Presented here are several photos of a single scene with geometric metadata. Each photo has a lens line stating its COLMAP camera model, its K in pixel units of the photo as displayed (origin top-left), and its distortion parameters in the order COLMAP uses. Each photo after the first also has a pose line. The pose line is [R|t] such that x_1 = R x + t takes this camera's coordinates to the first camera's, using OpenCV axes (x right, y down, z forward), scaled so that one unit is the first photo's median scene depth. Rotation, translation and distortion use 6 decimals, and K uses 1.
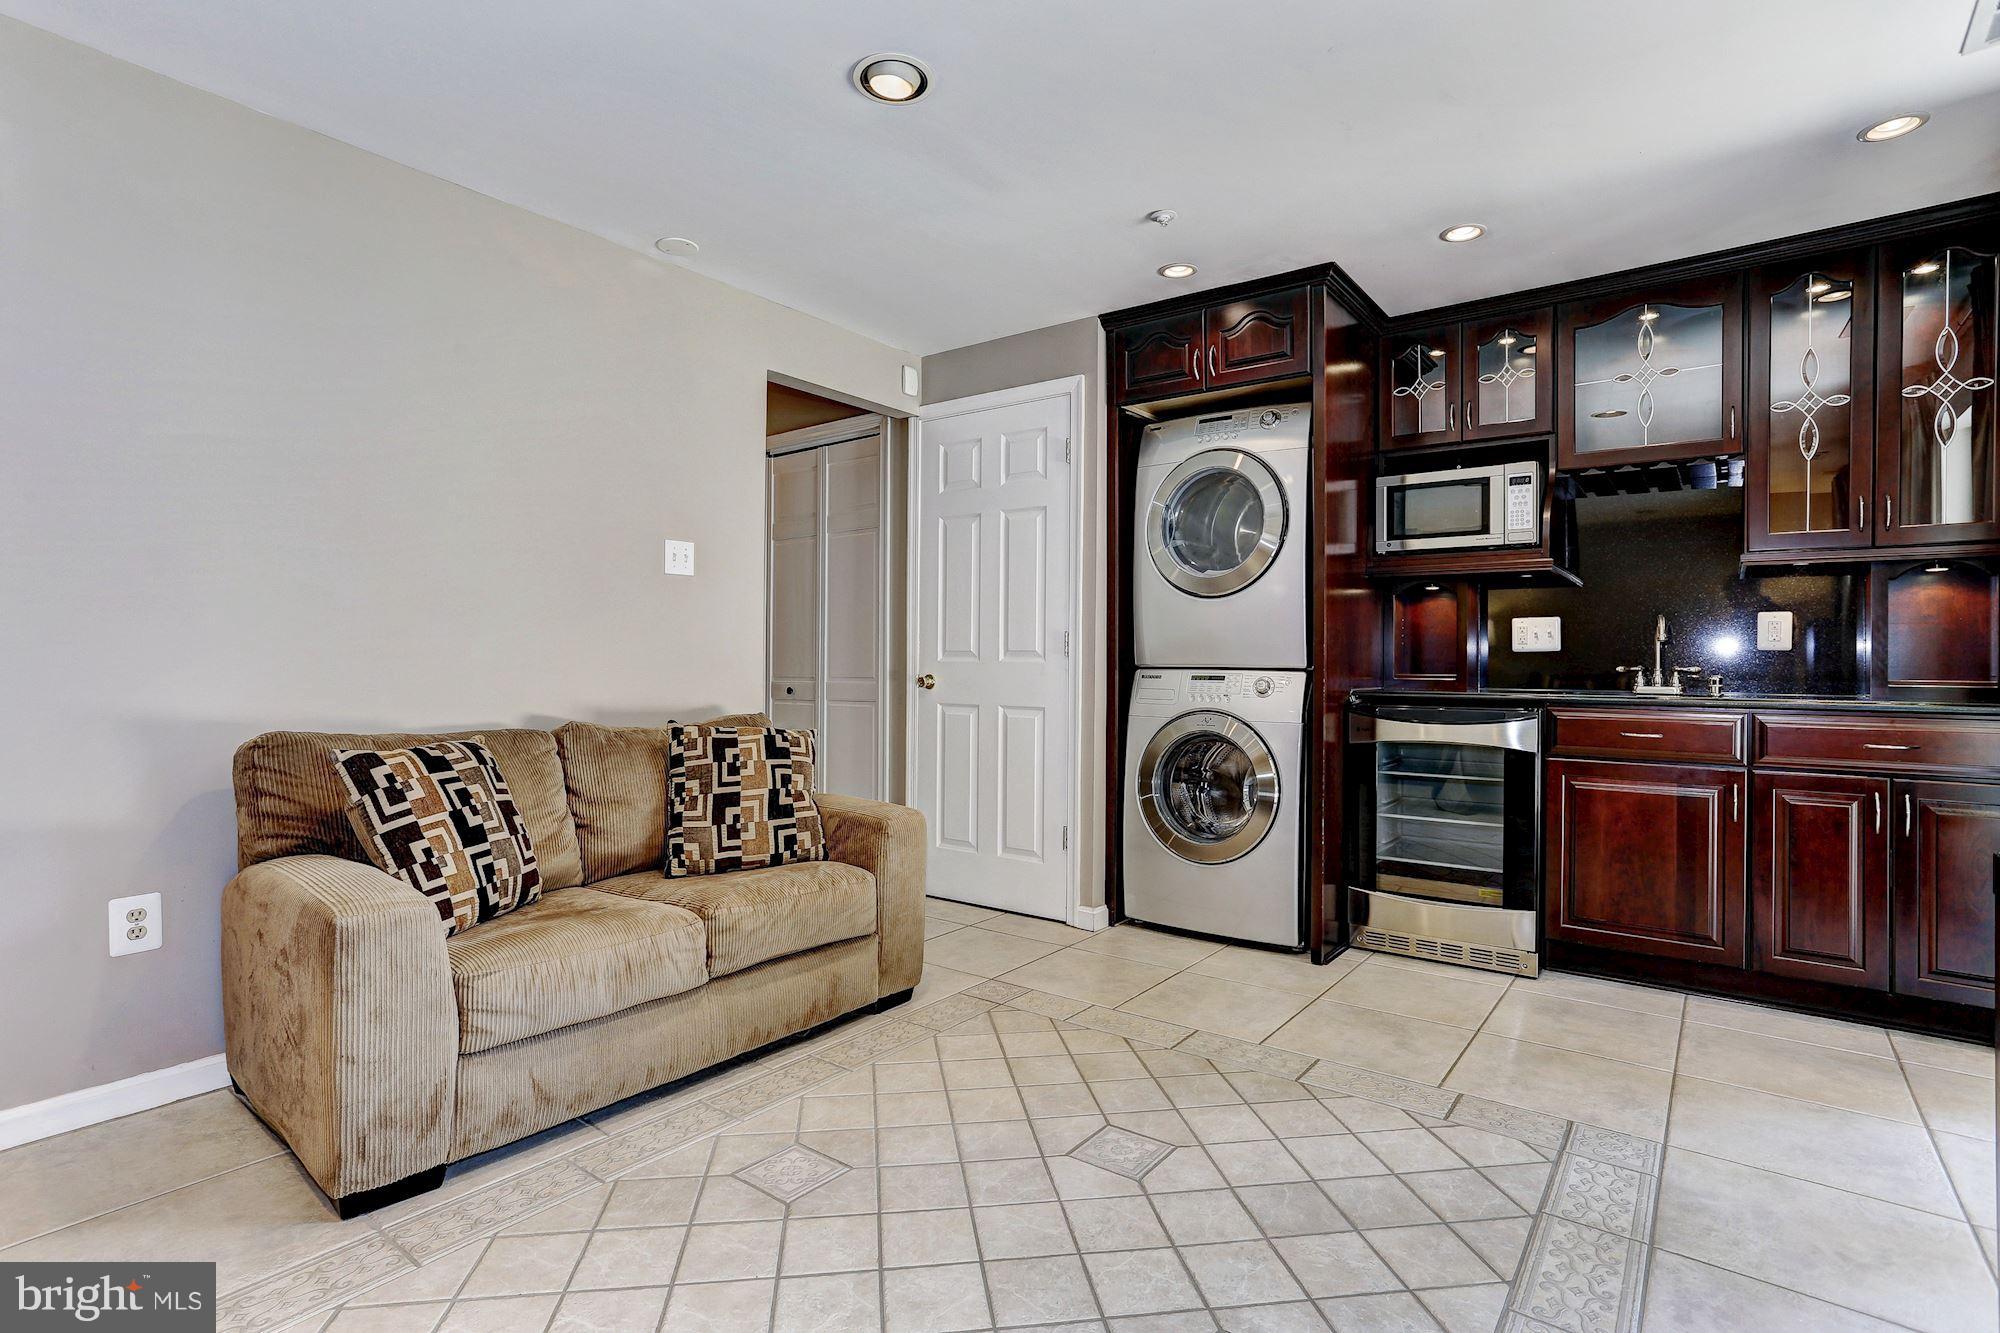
lens RADIAL K [[966.0, 0, 980.1], [0, 966.0, 662.0], [0, 0, 1]] dist [-0.065706, 0.037496]
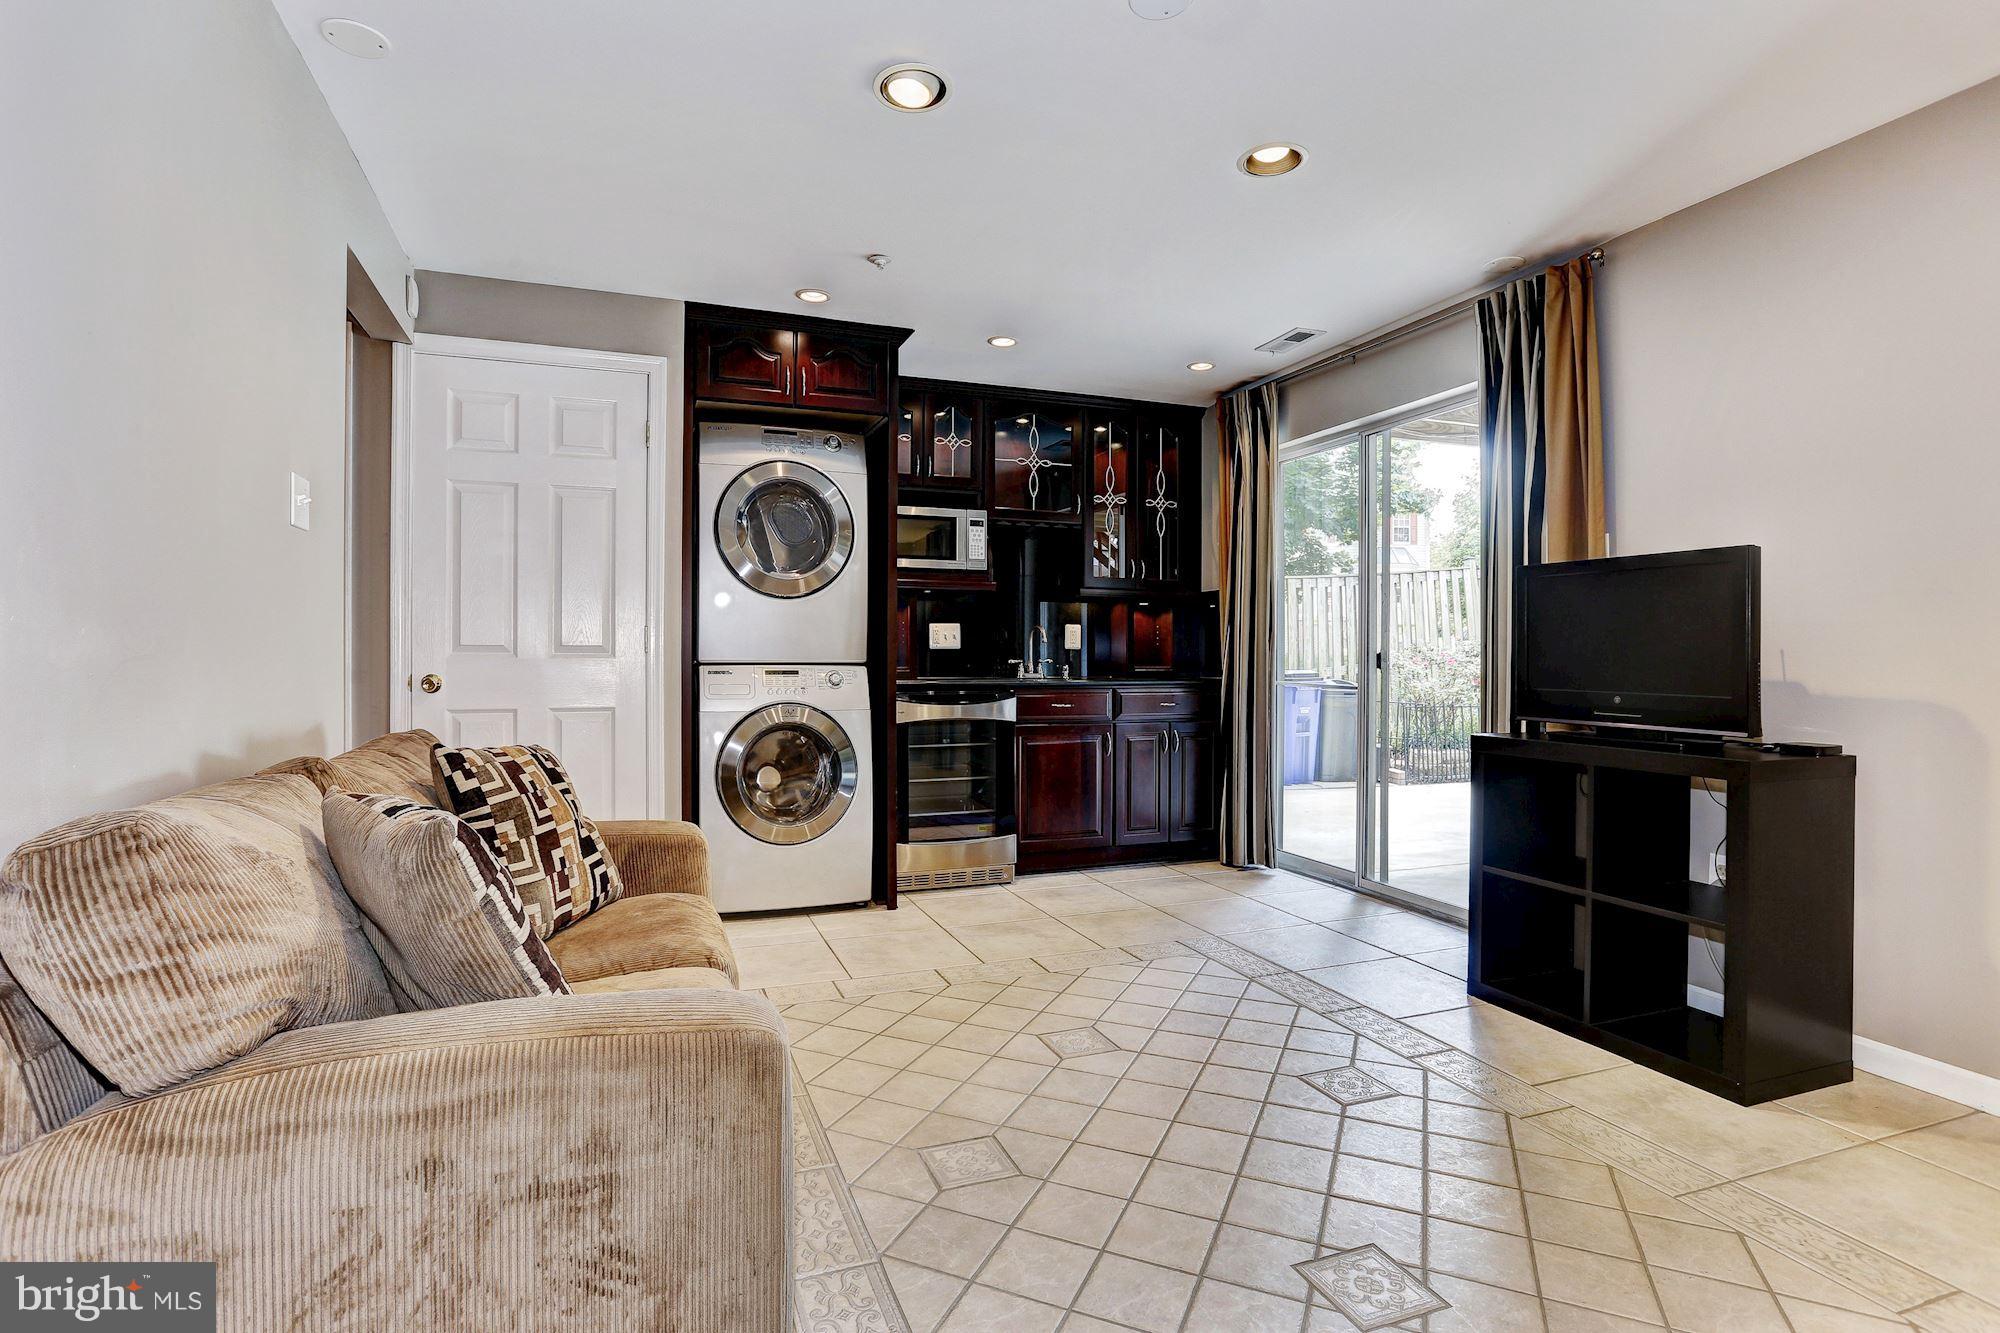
lens RADIAL K [[966.0, 0, 980.1], [0, 966.0, 662.0], [0, 0, 1]] dist [-0.065706, 0.037496]
pose [[0.536184, -0.007103, 0.844071, -0.598870], [0.003195, 0.999975, 0.006386, -0.001628], [-0.844095, -0.000727, 0.536193, 0.255364]]
